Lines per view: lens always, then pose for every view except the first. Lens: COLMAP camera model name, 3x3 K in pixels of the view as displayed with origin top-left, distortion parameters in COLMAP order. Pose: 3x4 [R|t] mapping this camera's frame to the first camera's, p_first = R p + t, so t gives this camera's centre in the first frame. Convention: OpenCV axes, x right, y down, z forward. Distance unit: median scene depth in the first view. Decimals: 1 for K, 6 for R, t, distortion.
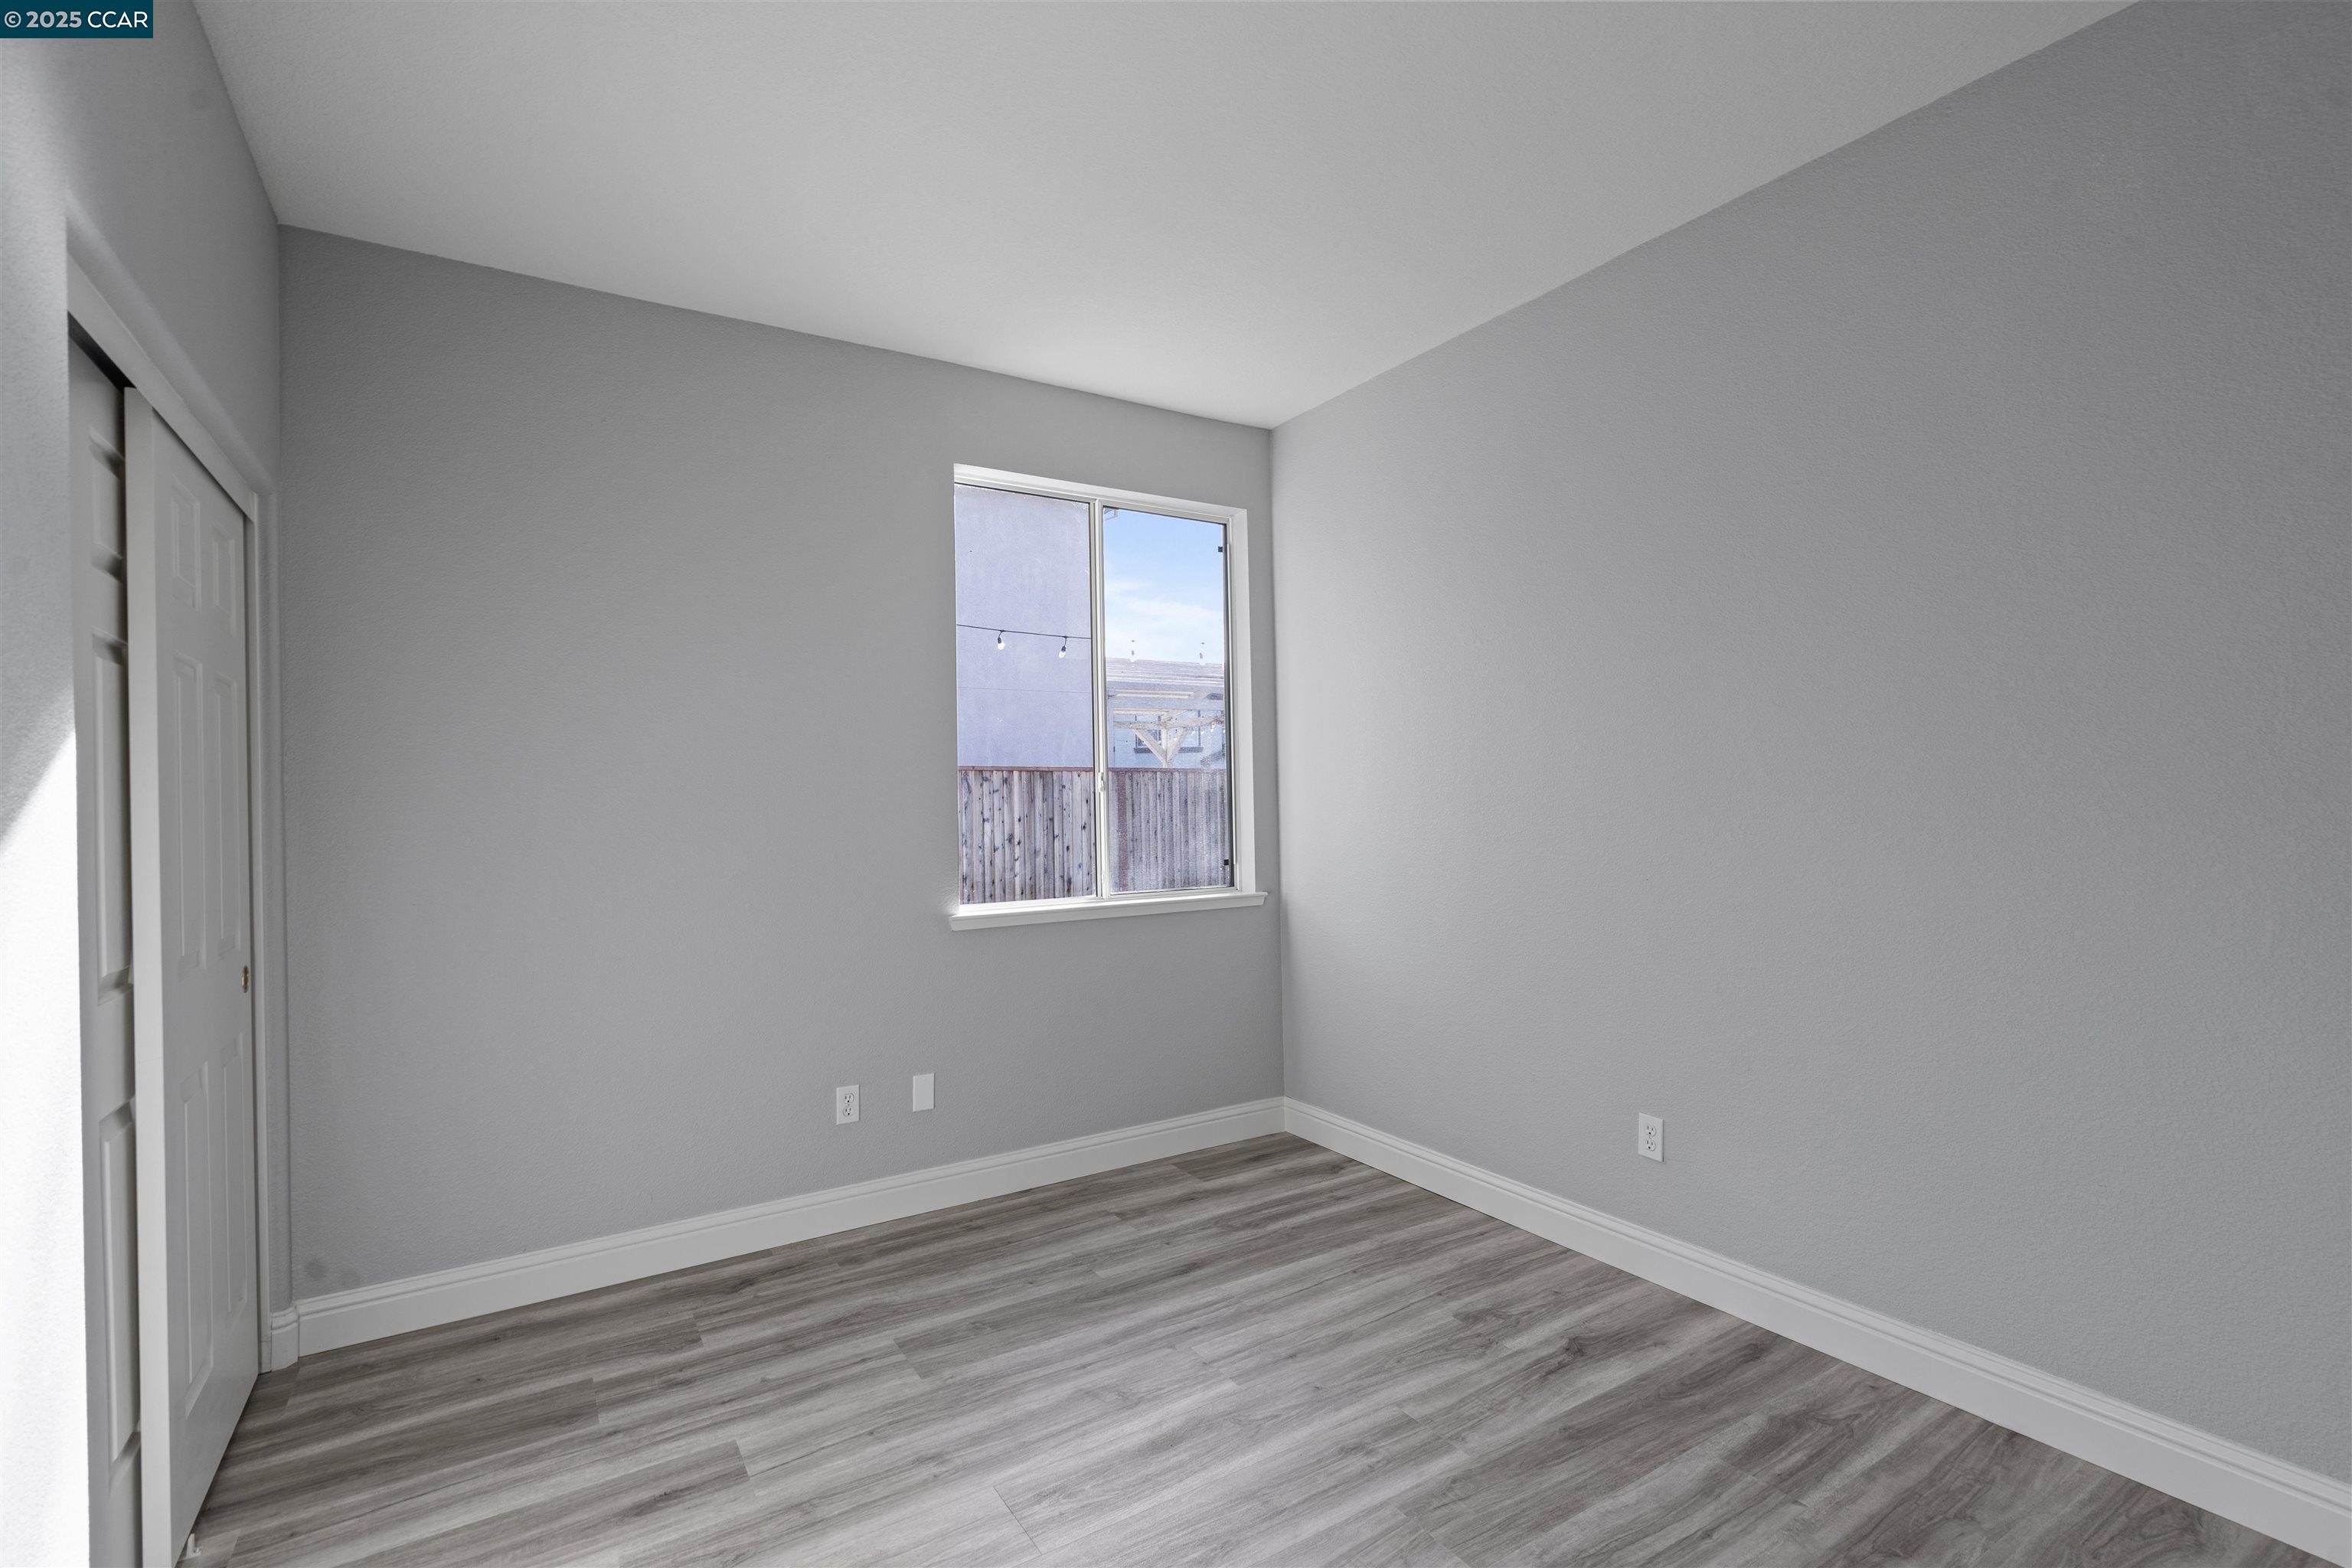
lens RADIAL K [[1061.8, 0, 1134.7], [0, 1061.8, 795.9], [0, 0, 1]] dist [0.002261, 0.000100]
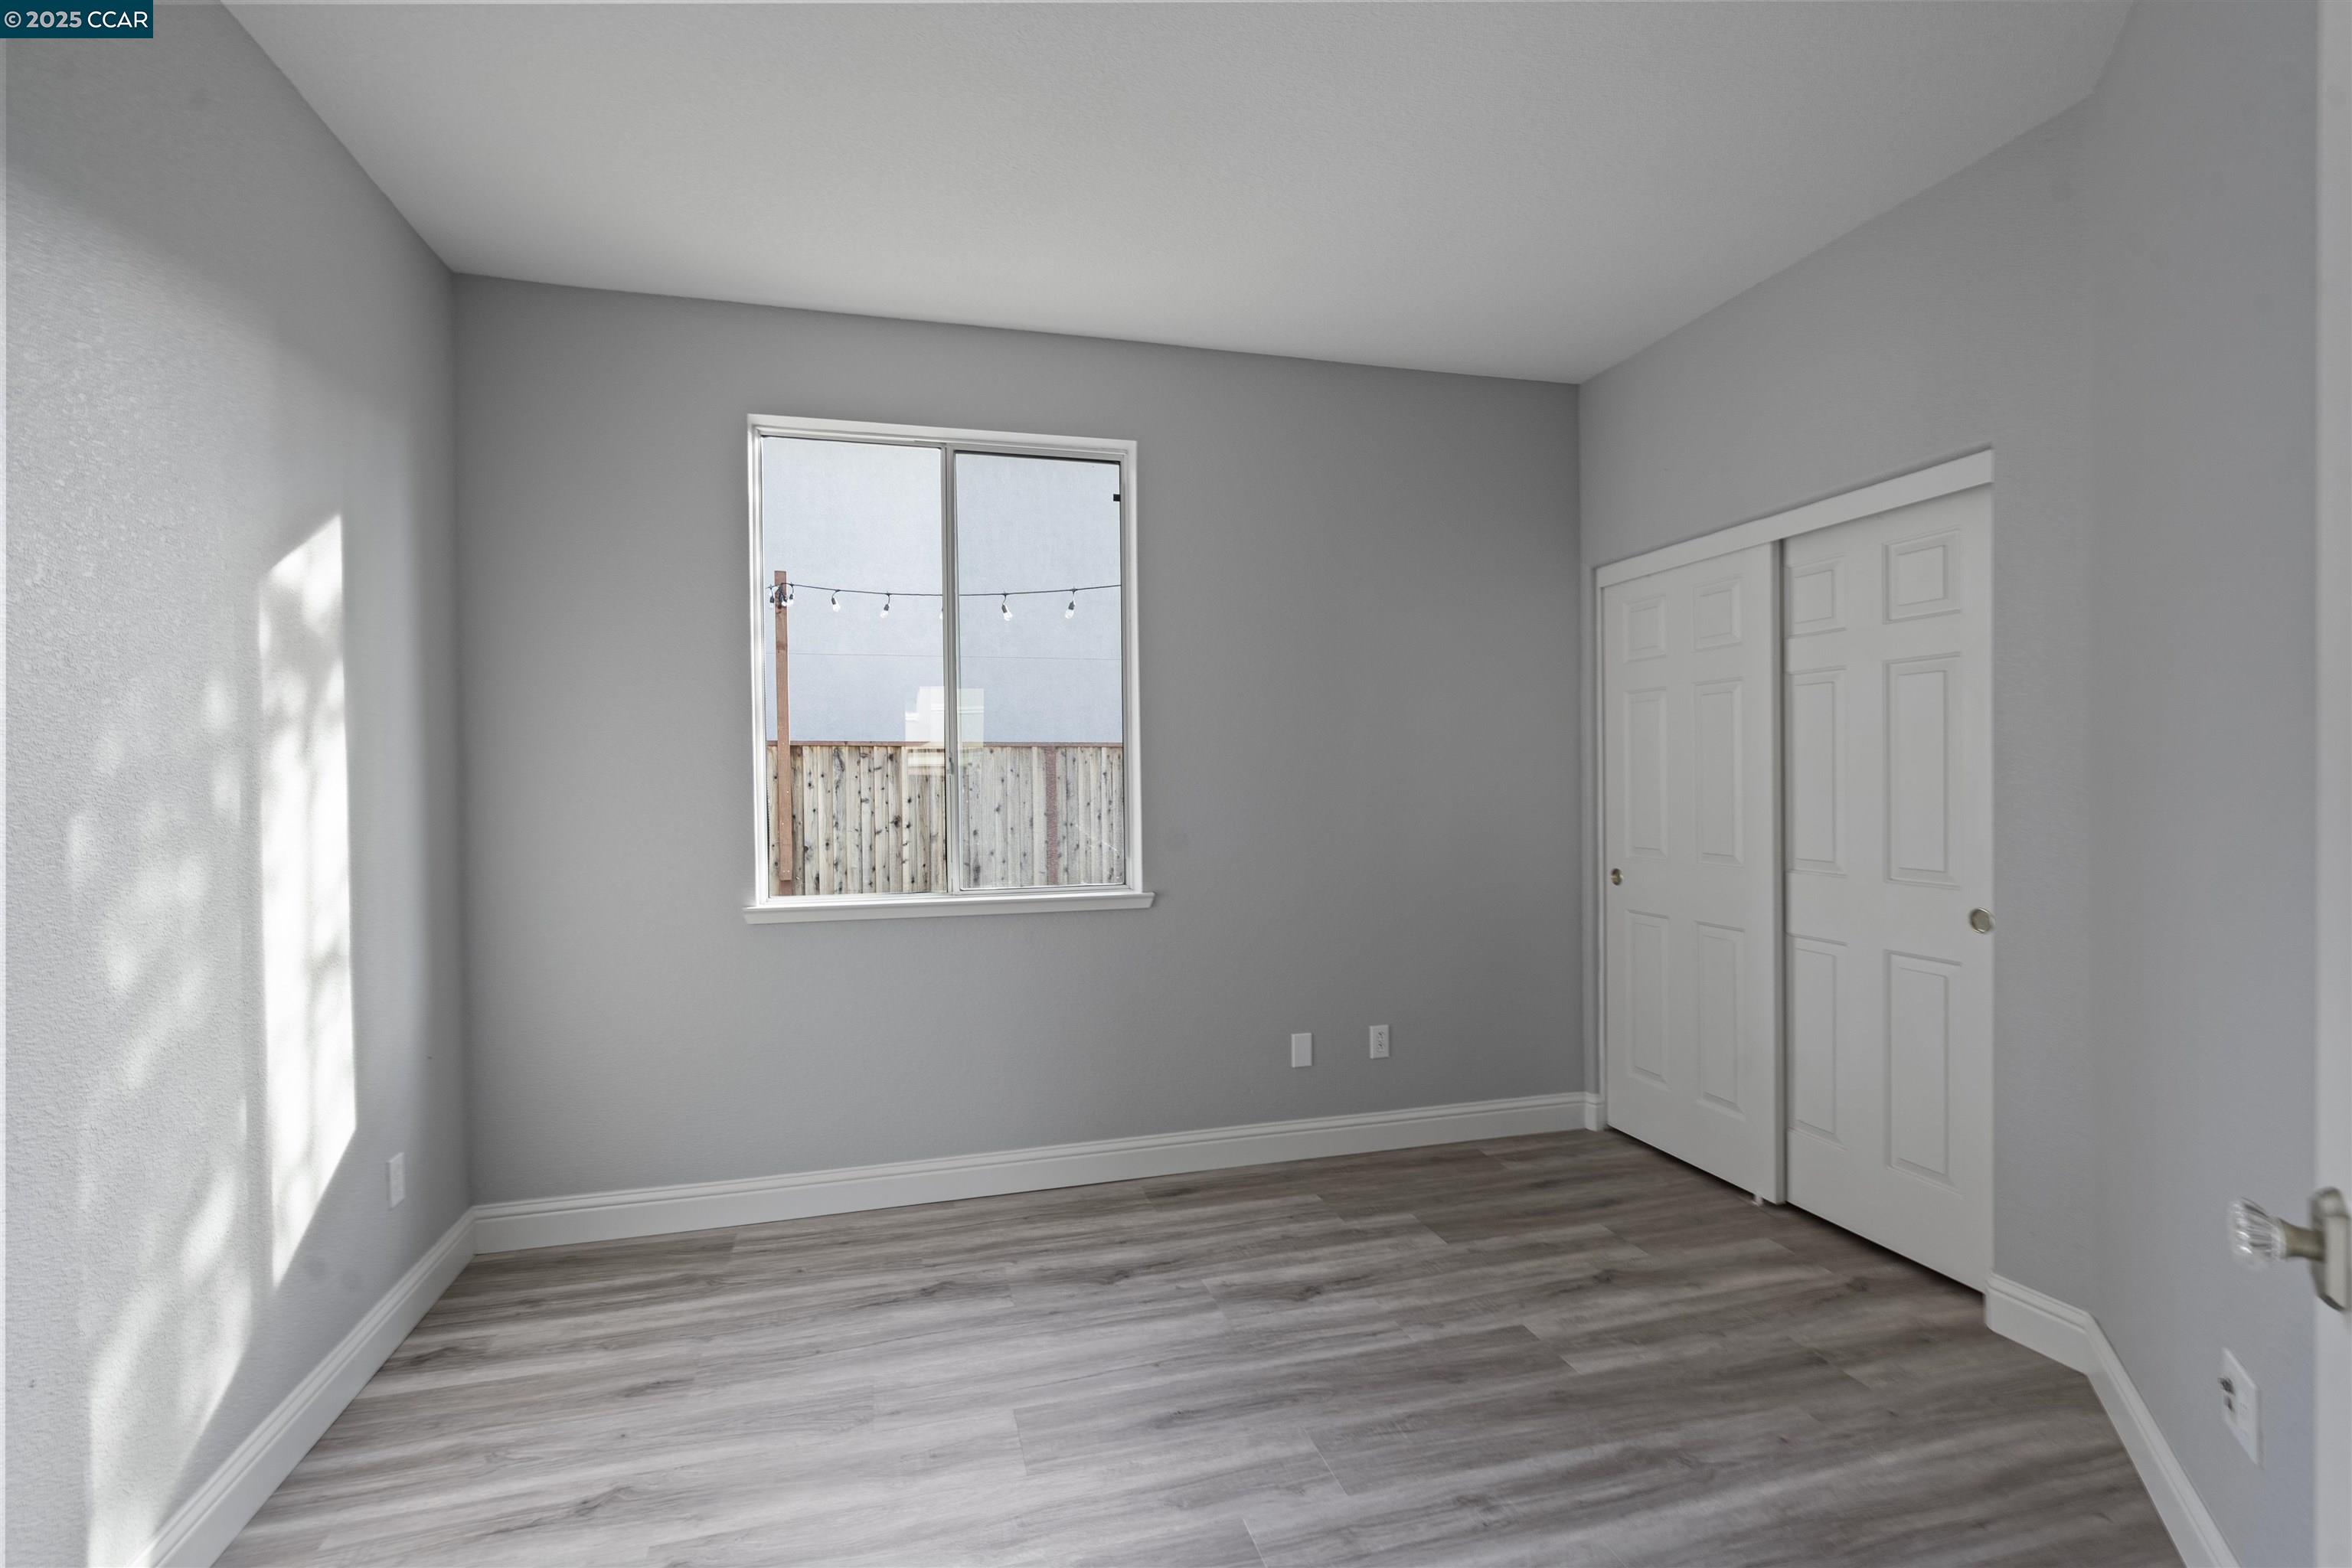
lens RADIAL K [[1028.3, 0, 1176.0], [0, 1028.3, 784.0], [0, 0, 1]] dist [-0.031091, 0.000271]
pose [[0.964169, 0.009562, -0.265117, 0.343465], [-0.006002, 0.999881, 0.014235, -0.005474], [0.265221, -0.012134, 0.964111, 0.217096]]
